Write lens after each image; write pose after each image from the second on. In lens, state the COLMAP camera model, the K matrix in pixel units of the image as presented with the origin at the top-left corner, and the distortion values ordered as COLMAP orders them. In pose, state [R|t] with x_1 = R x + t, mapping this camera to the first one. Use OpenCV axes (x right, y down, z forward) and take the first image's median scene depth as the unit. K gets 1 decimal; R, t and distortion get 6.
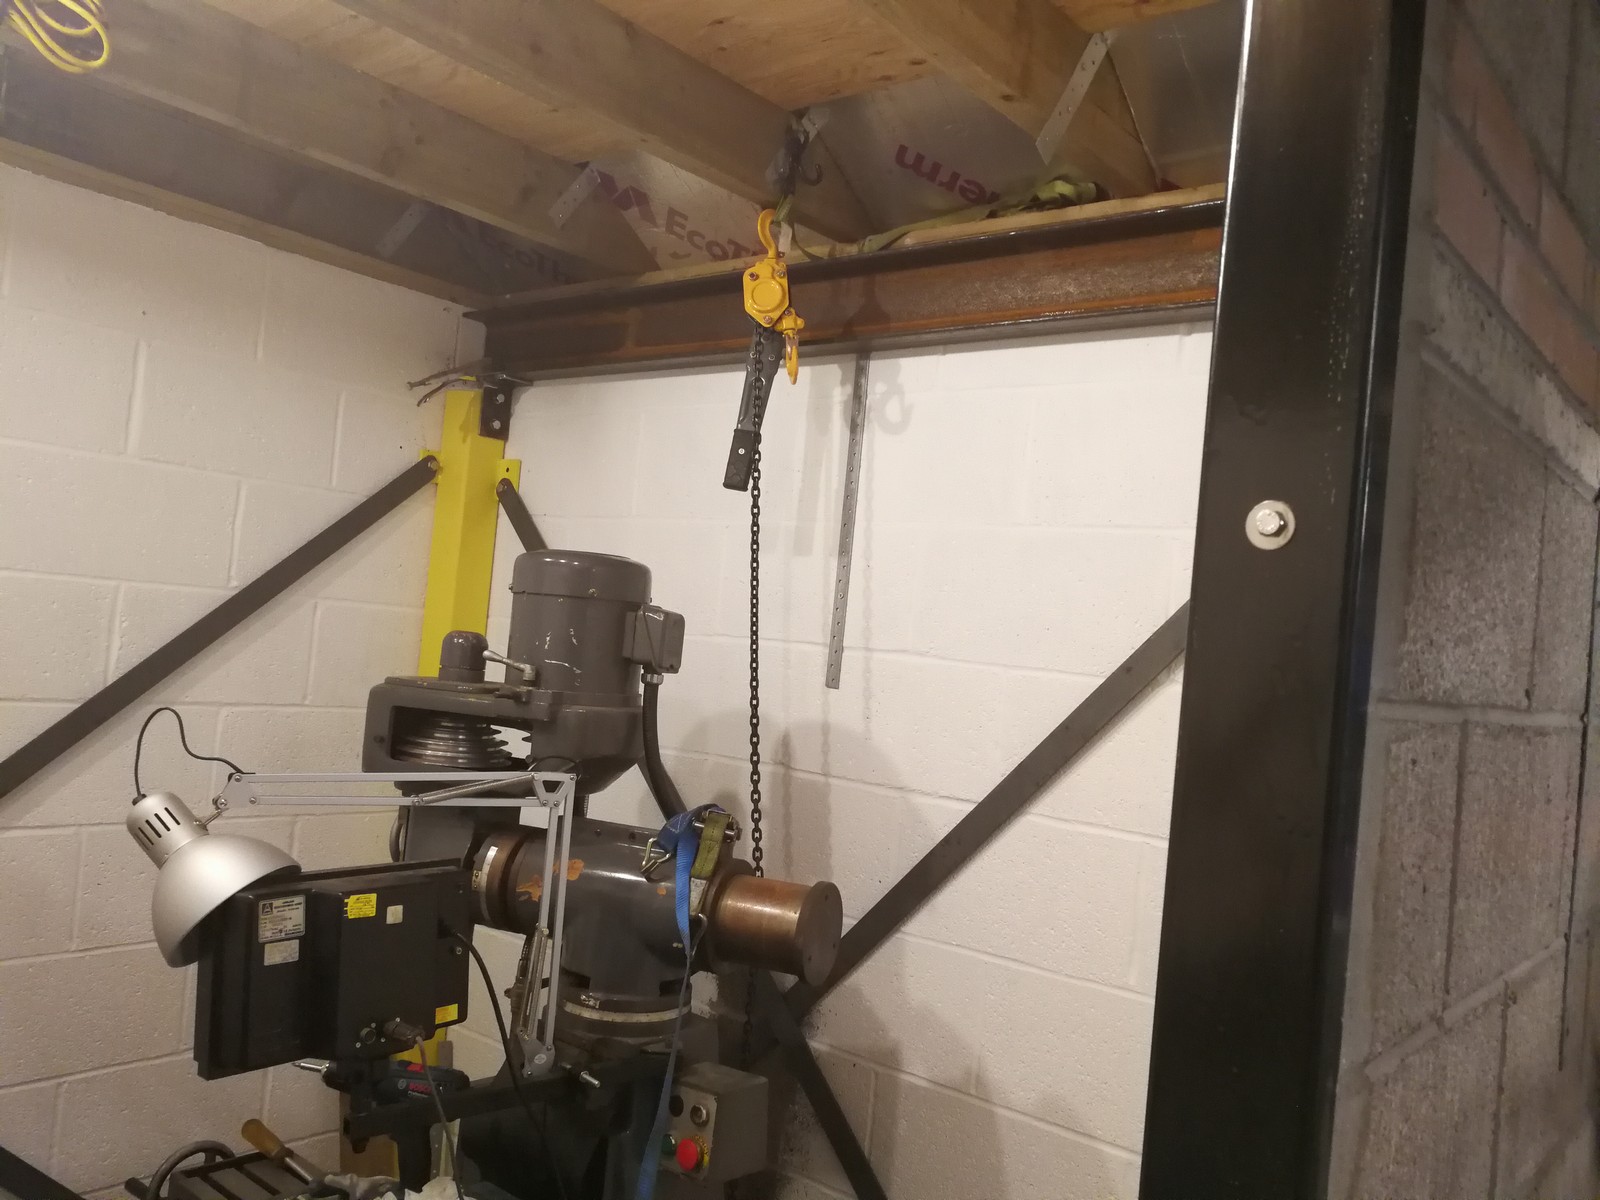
lens RADIAL K [[1291.1, 0, 800.9], [0, 1291.1, 588.9], [0, 0, 1]] dist [0.003476, 0.006650]
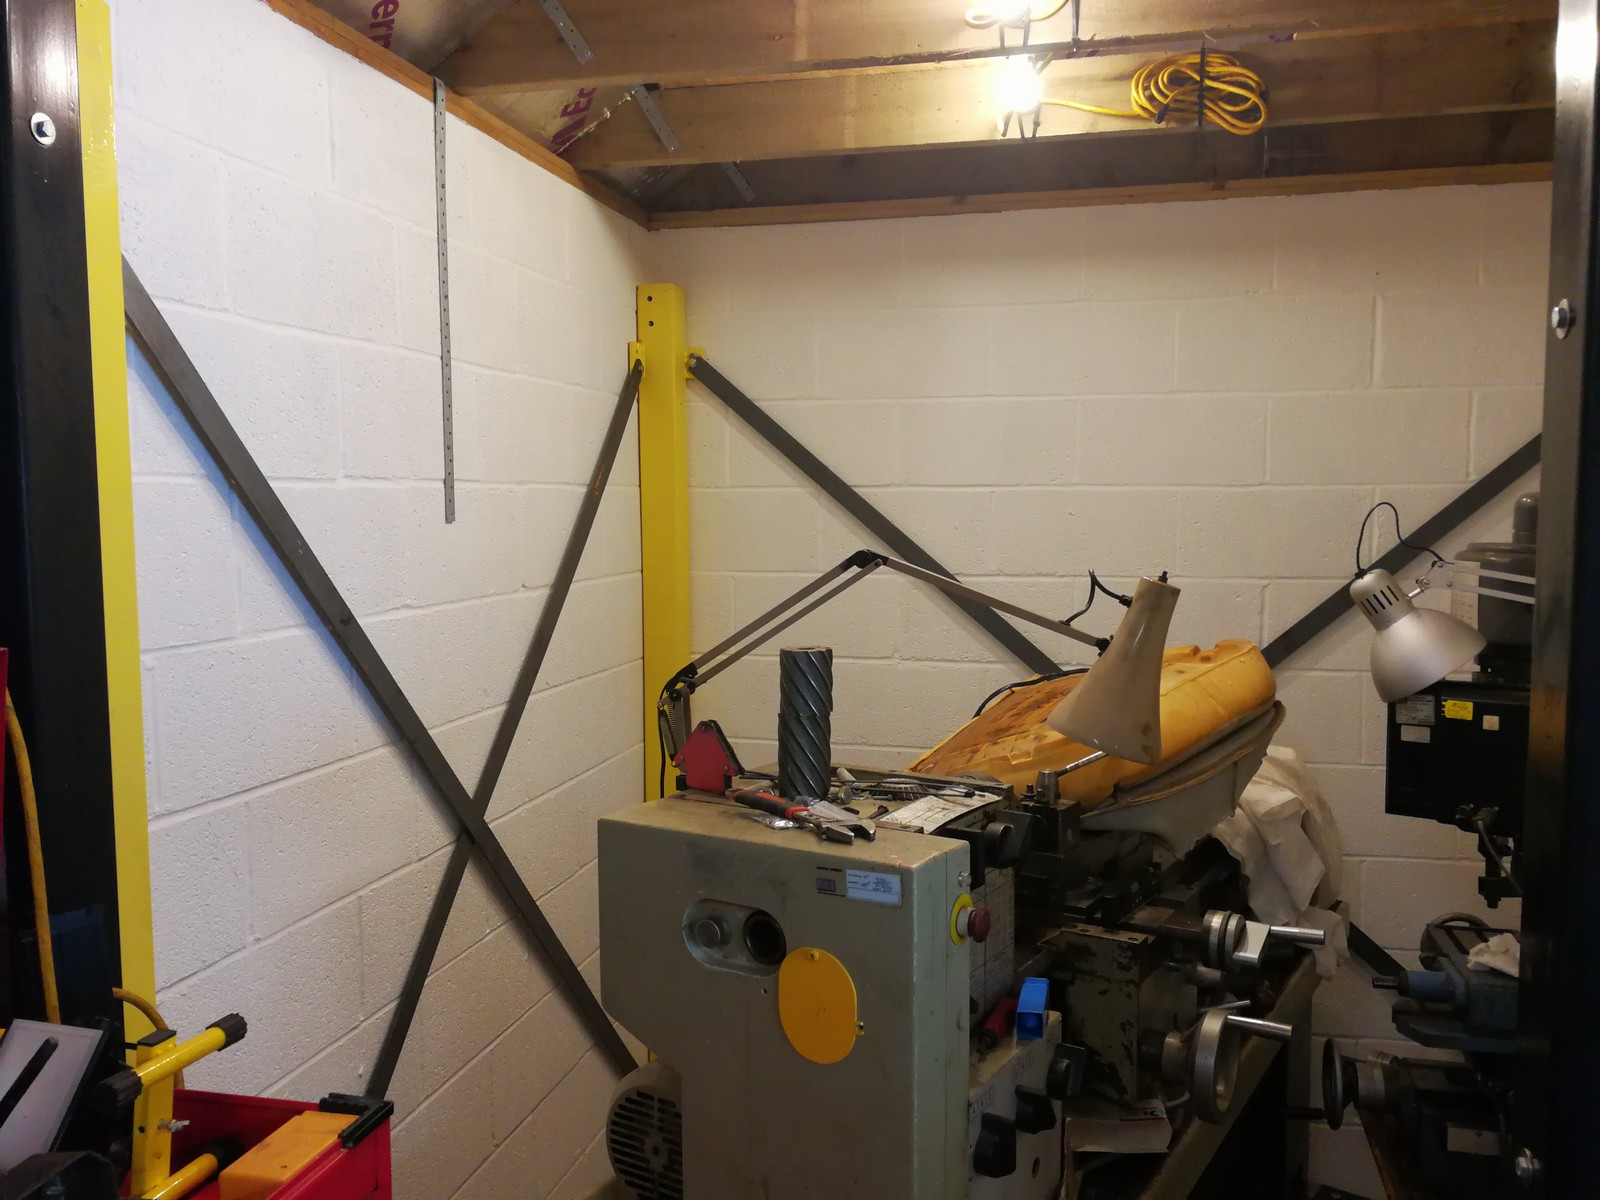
lens RADIAL K [[1357.4, 0, 807.7], [0, 1357.4, 607.4], [0, 0, 1]] dist [0.062004, -0.094507]
pose [[0.435188, -0.032352, -0.899758, 0.468444], [0.078440, 0.996917, 0.002094, 0.070417], [0.896916, -0.071489, 0.436384, -0.121004]]
